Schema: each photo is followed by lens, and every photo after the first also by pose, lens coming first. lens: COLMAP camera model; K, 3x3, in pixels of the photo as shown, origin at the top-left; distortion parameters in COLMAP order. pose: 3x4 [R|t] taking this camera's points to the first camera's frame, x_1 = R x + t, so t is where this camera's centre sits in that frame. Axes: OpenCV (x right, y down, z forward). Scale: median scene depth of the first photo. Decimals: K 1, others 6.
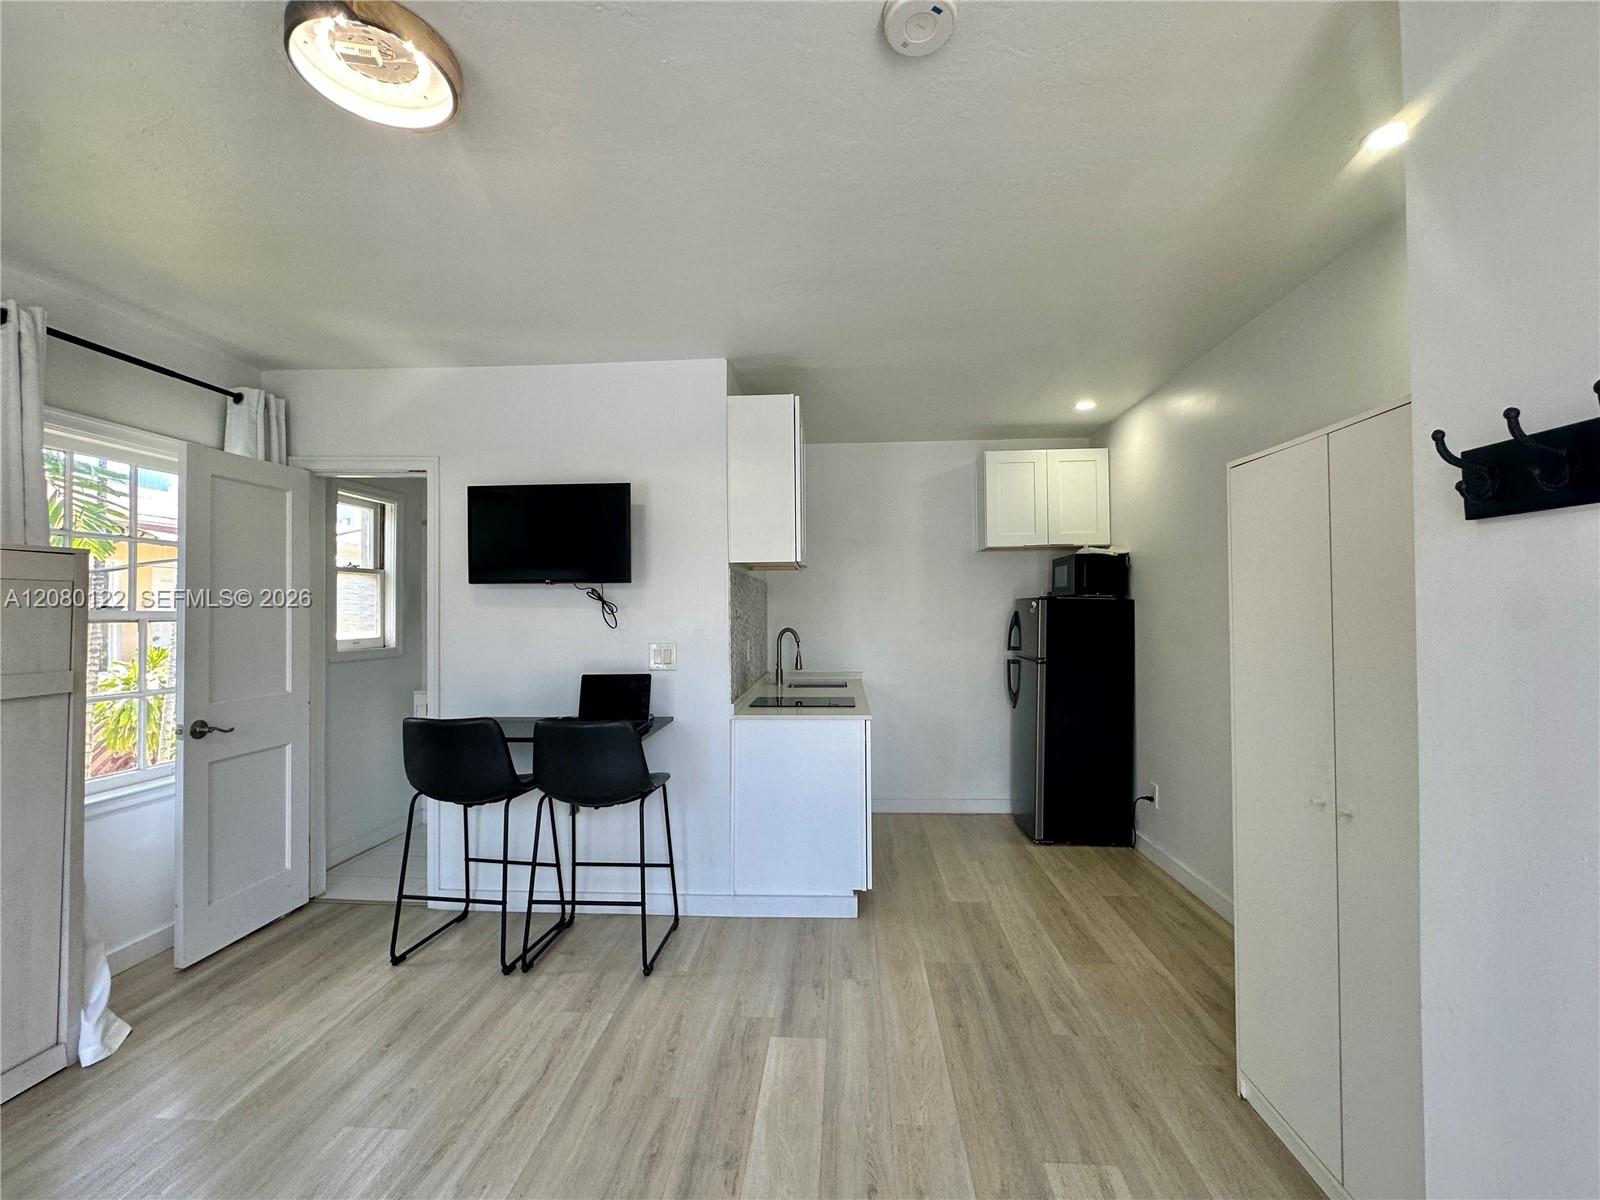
lens RADIAL K [[677.4, 0, 800.0], [0, 677.4, 599.4], [0, 0, 1]] dist [-0.001880, -0.000315]
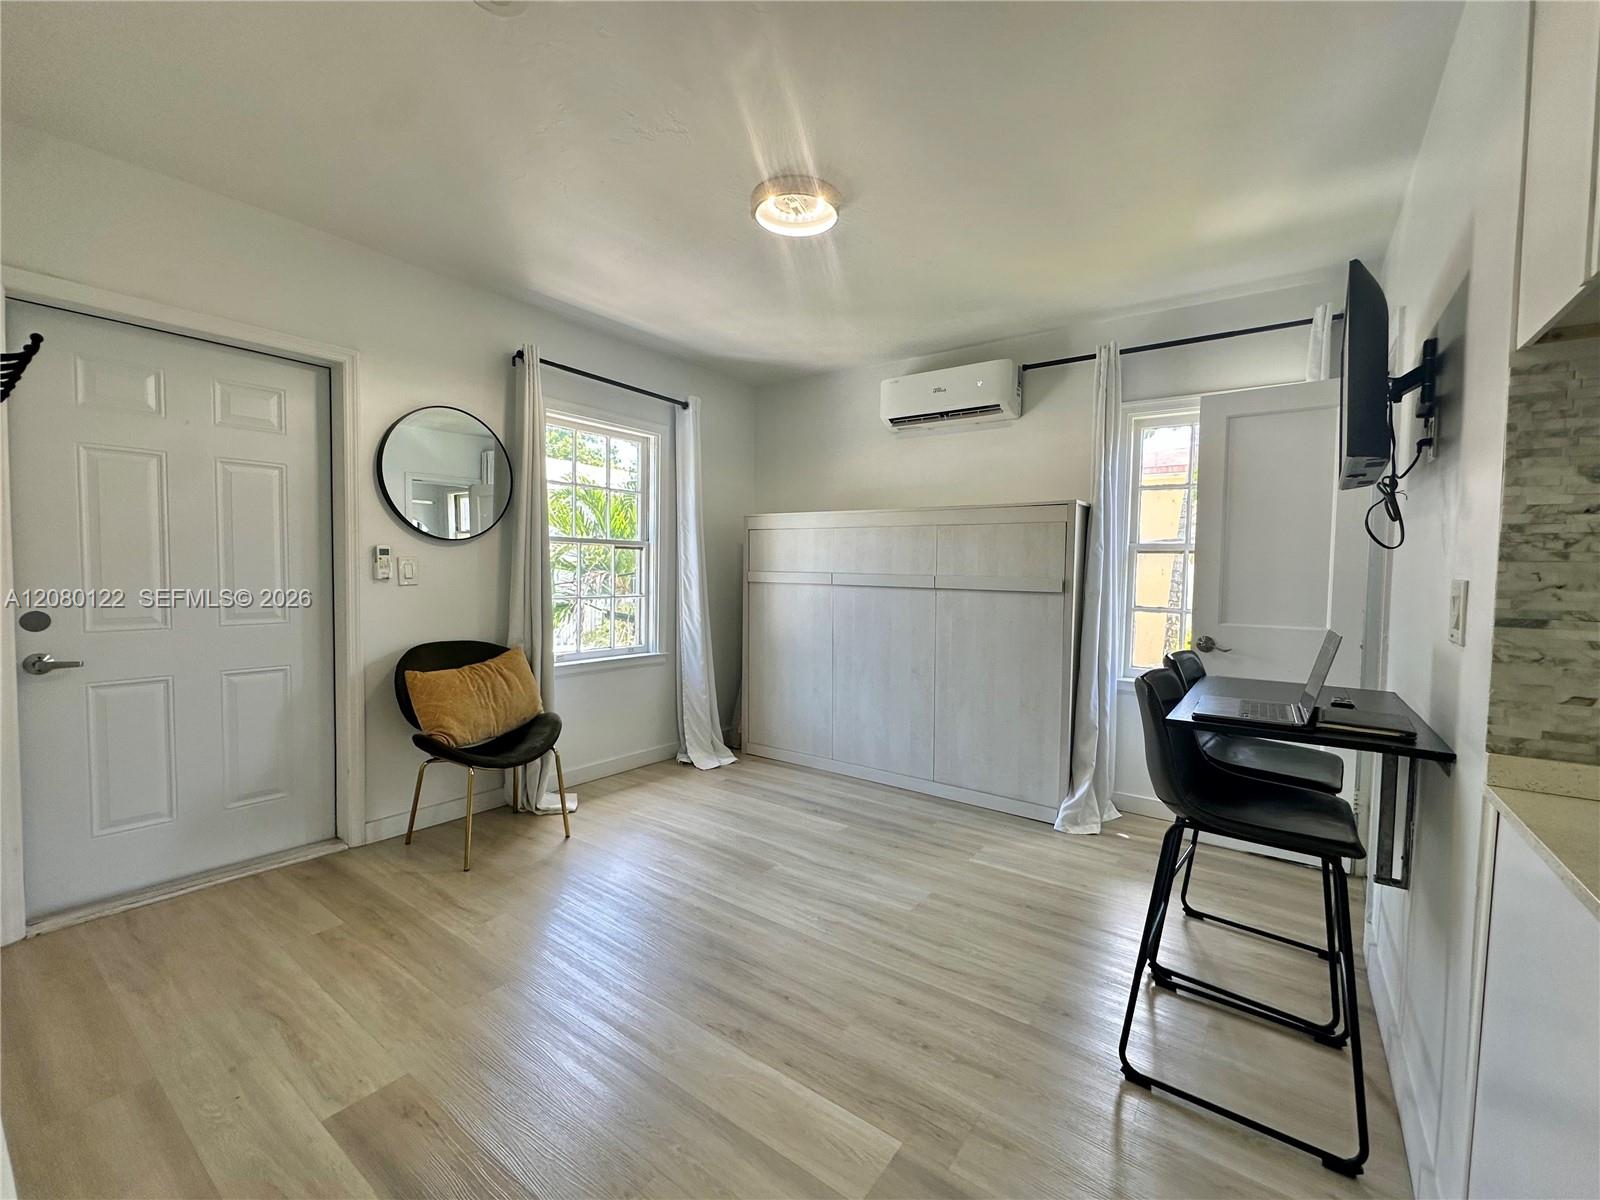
lens RADIAL K [[677.4, 0, 798.8], [0, 677.4, 599.1], [0, 0, 1]] dist [-0.001880, -0.000315]
pose [[-0.535089, 0.031994, -0.844189, 0.402775], [0.000079, 0.999284, 0.037822, 0.064106], [0.844796, 0.020171, -0.534709, 0.915705]]
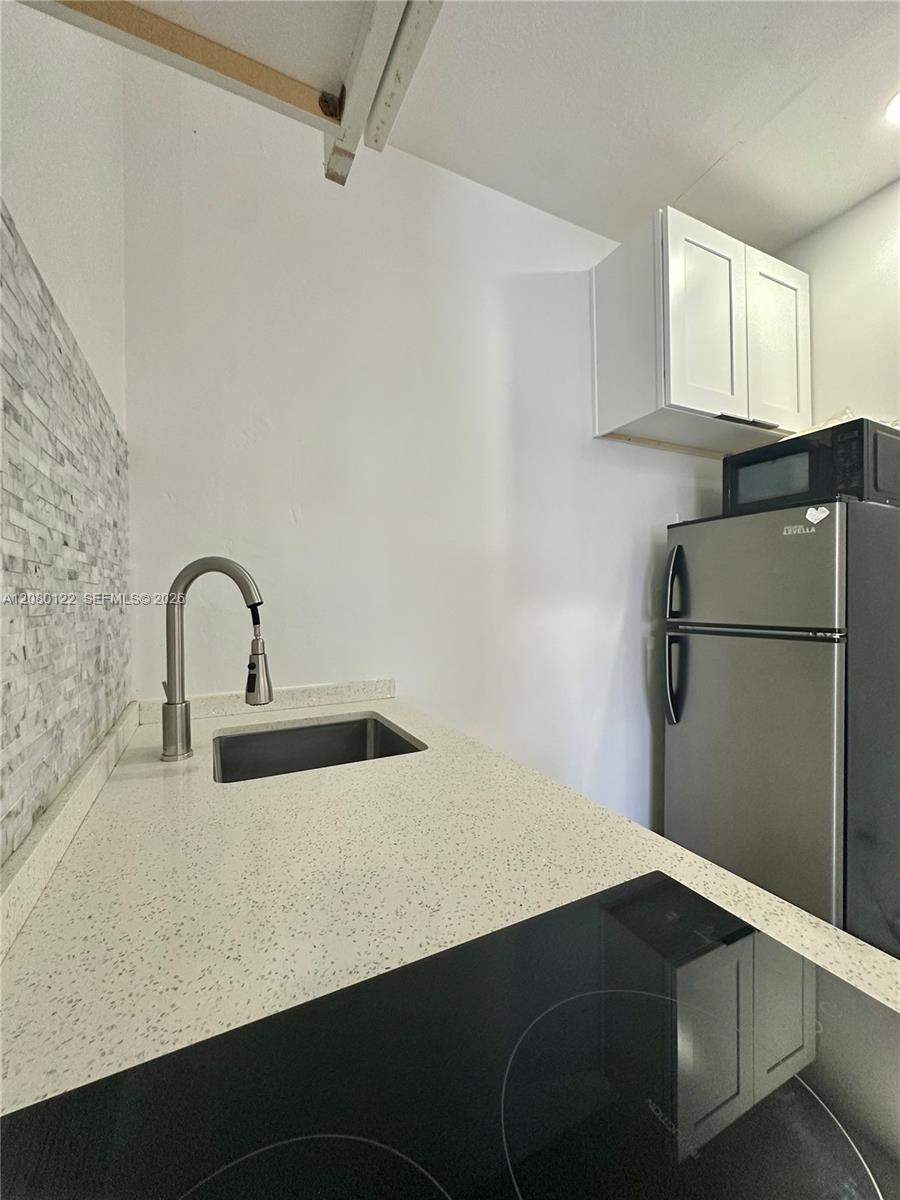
lens RADIAL K [[476.4, 0, 449.7], [0, 476.4, 598.3], [0, 0, 1]] dist [-0.004242, 0.000696]
pose [[0.860260, -0.001657, 0.509852, -0.049161], [-0.004375, 0.999934, 0.010631, 0.083456], [-0.509836, -0.011376, 0.860196, 1.127246]]
